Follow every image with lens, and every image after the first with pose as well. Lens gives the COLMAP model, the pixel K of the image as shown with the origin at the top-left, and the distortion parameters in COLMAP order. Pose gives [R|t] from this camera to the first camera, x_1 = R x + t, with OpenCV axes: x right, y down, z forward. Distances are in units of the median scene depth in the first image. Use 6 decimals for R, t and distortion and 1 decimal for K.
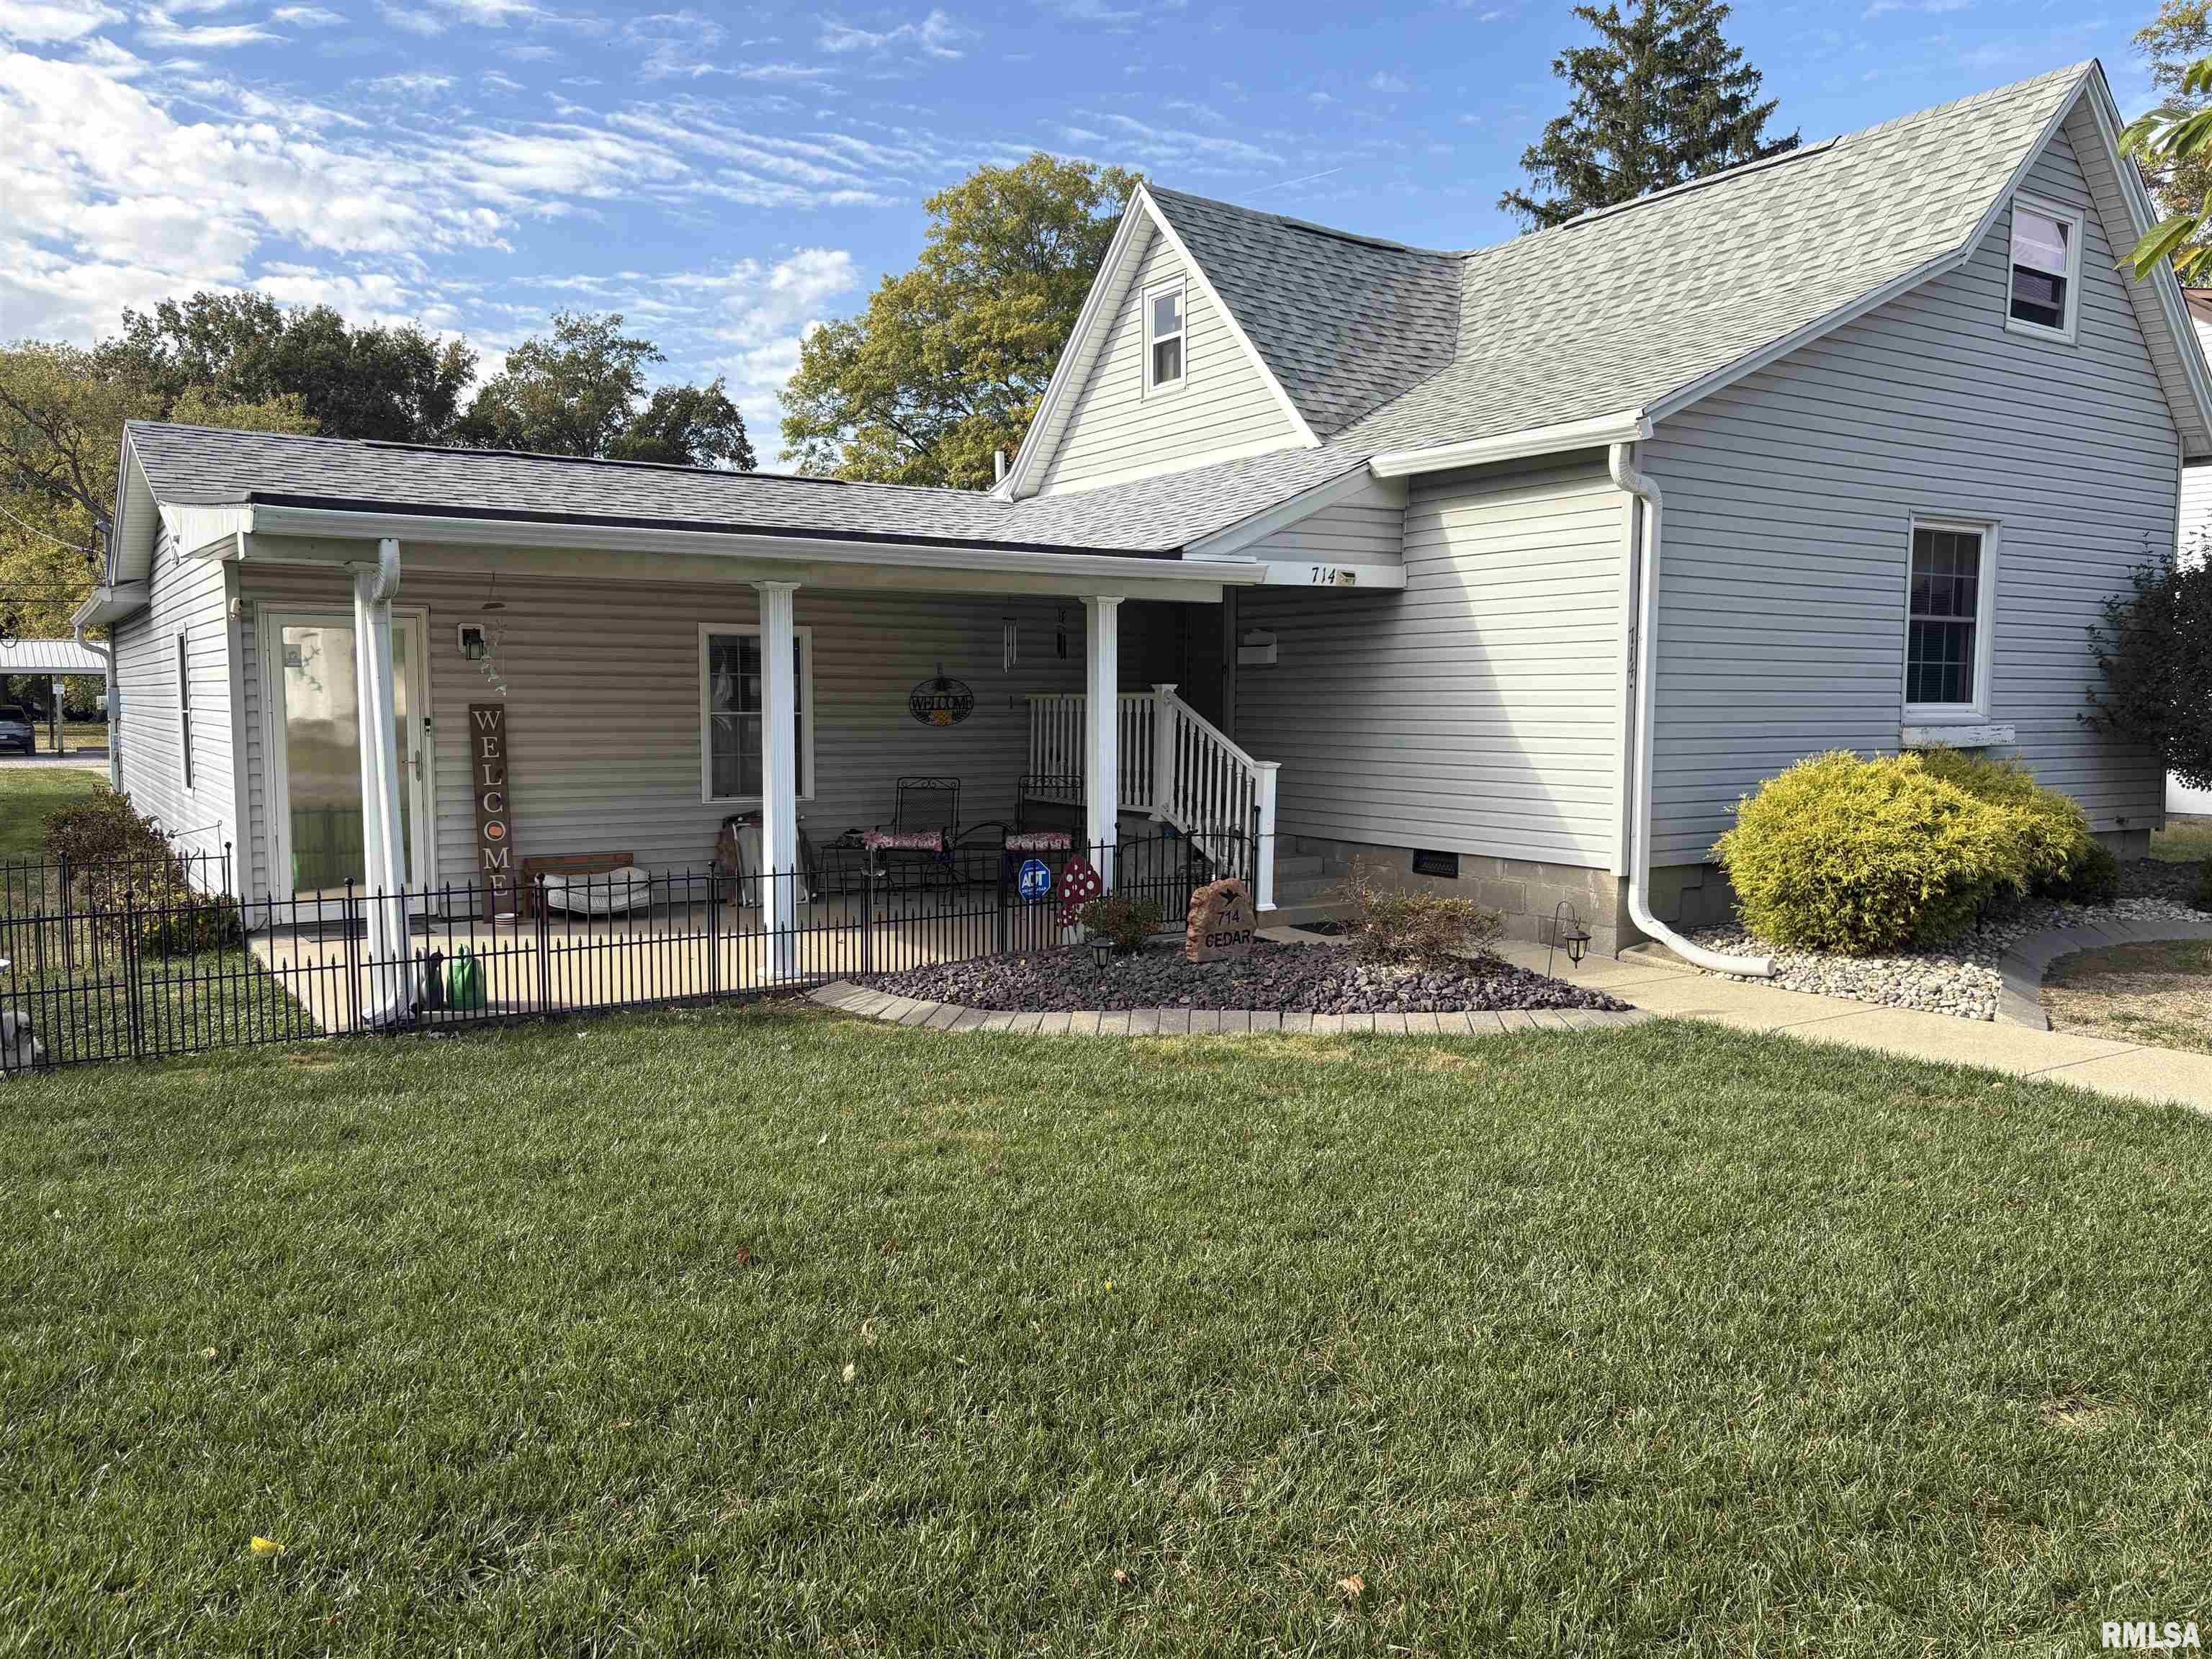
lens RADIAL K [[1675.2, 0, 1106.0], [0, 1675.2, 829.5], [0, 0, 1]] dist [0.045484, -0.038694]
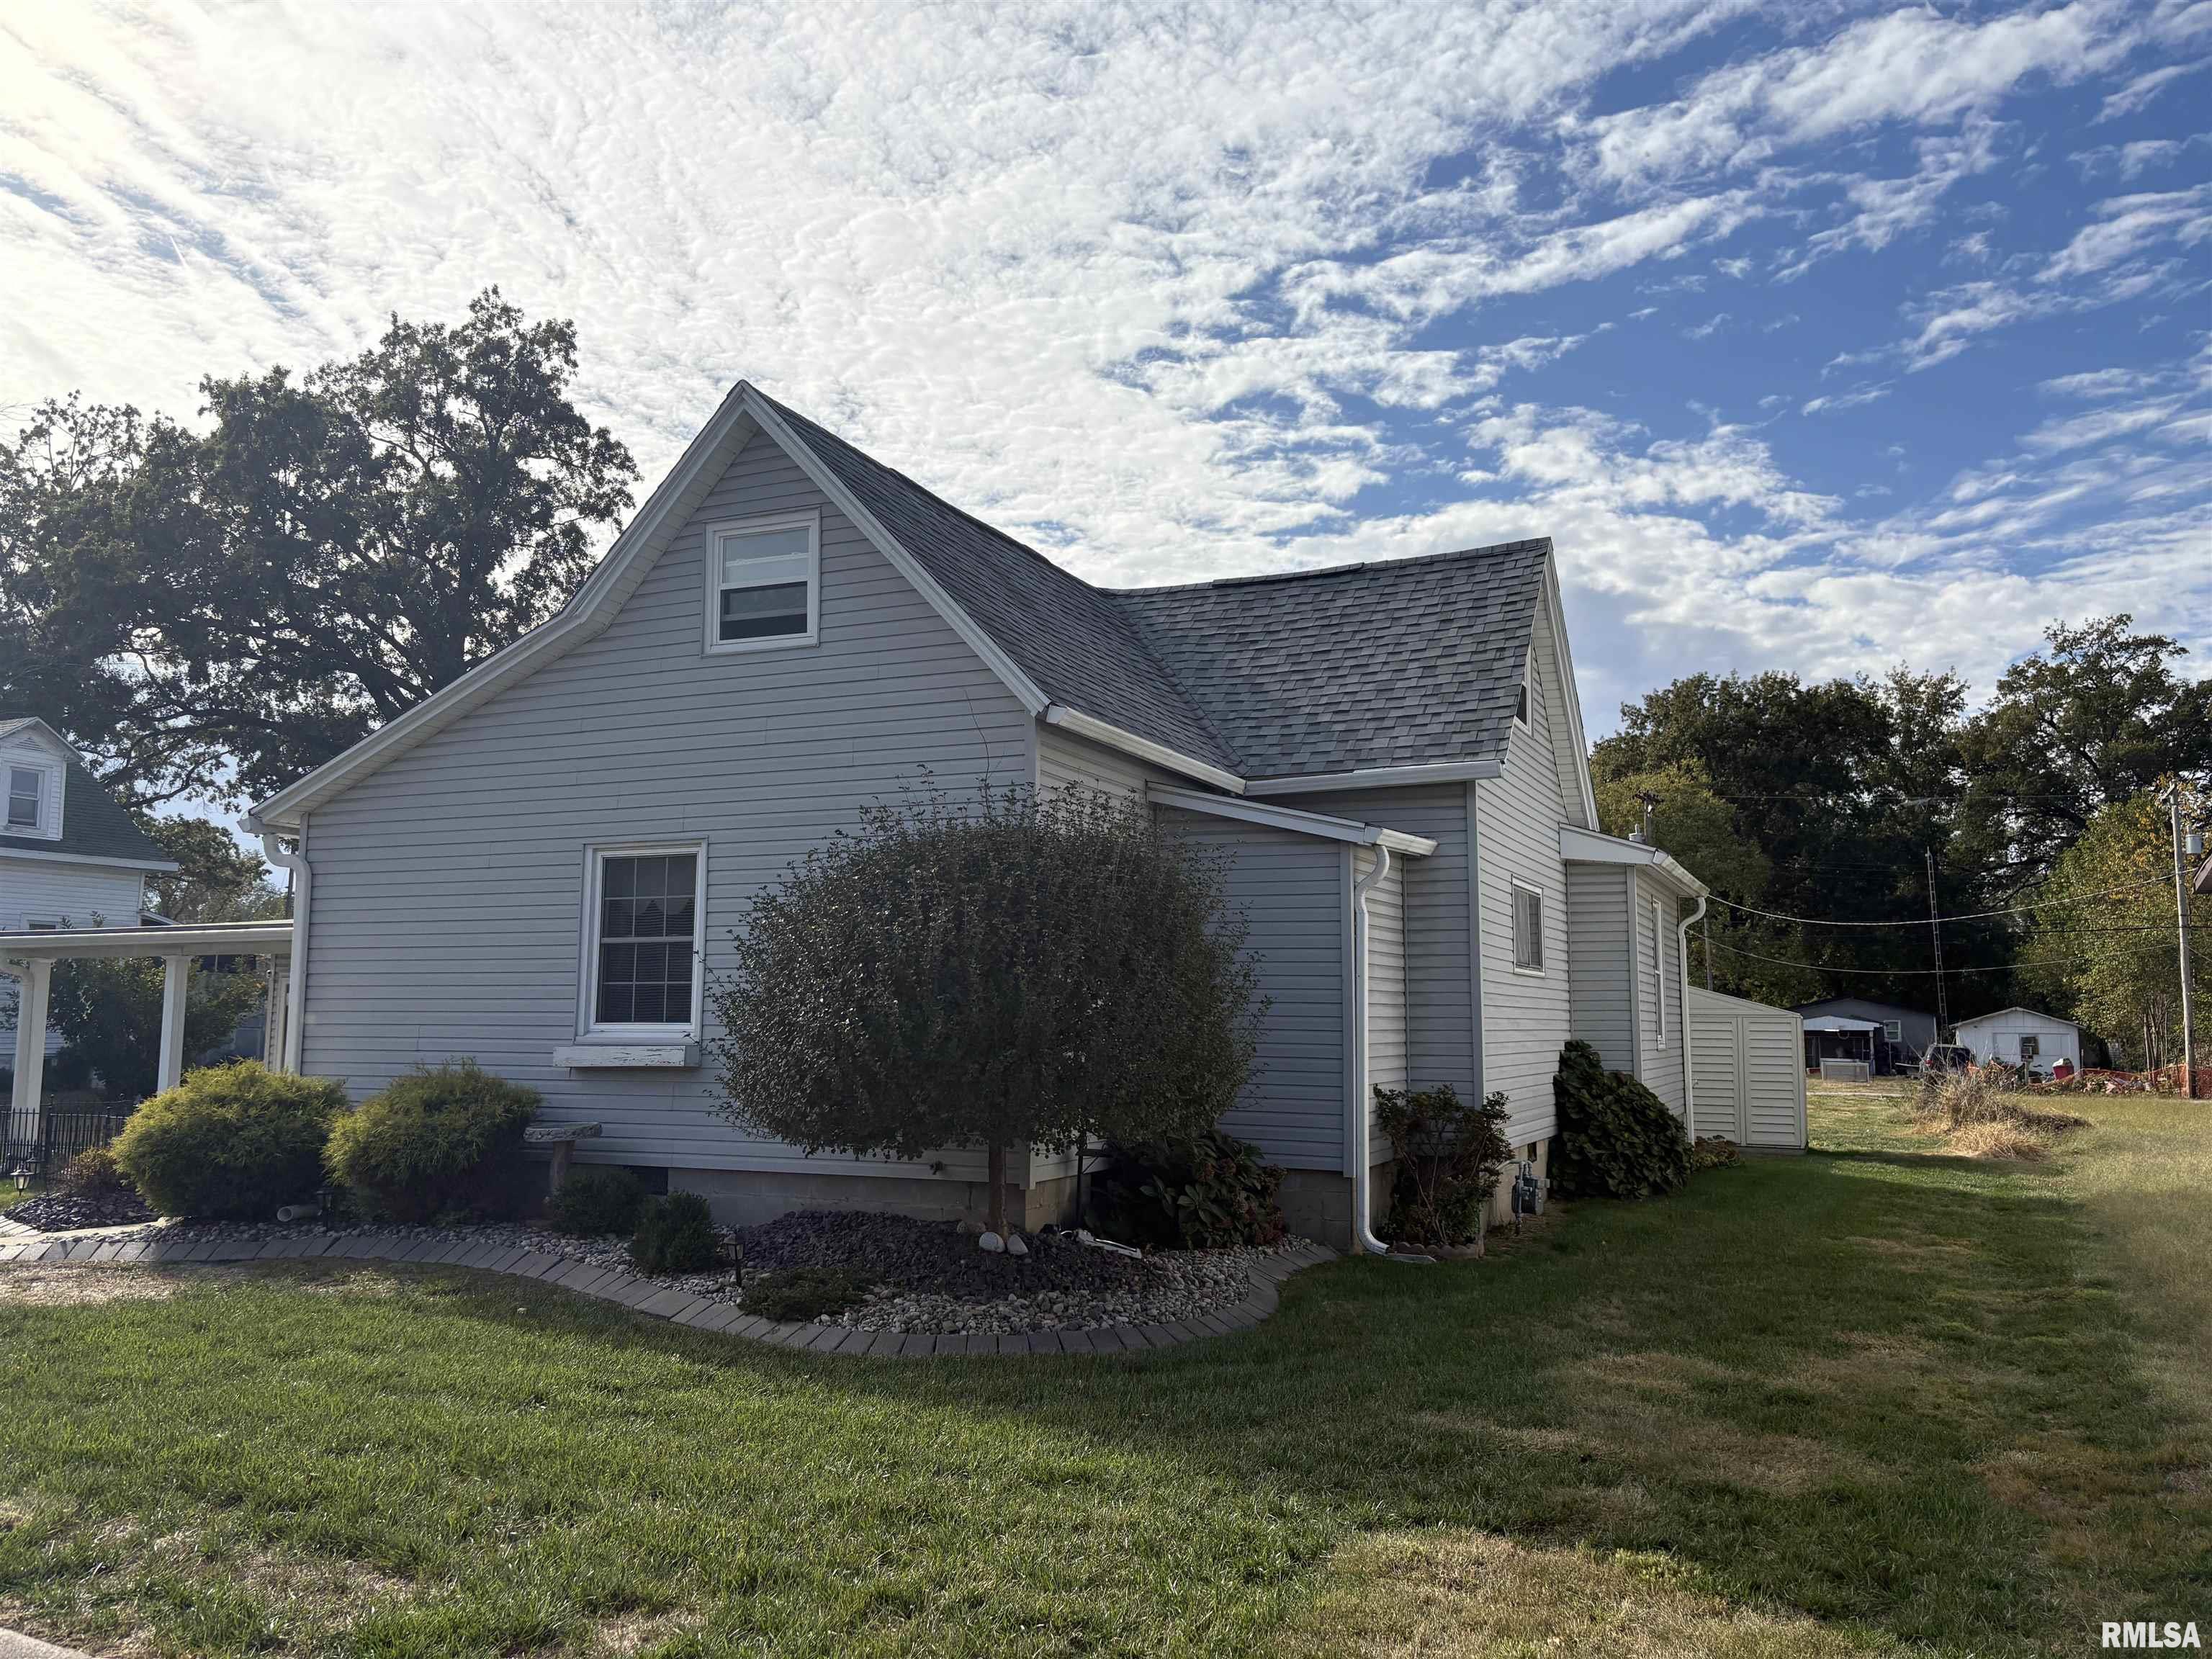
lens RADIAL K [[1675.2, 0, 1106.0], [0, 1675.2, 829.5], [0, 0, 1]] dist [0.045484, -0.038694]
pose [[0.542216, -0.092439, -0.835139, 1.458902], [-0.074701, 0.984691, -0.157493, -0.049801], [0.836912, 0.147781, 0.527010, 0.668697]]
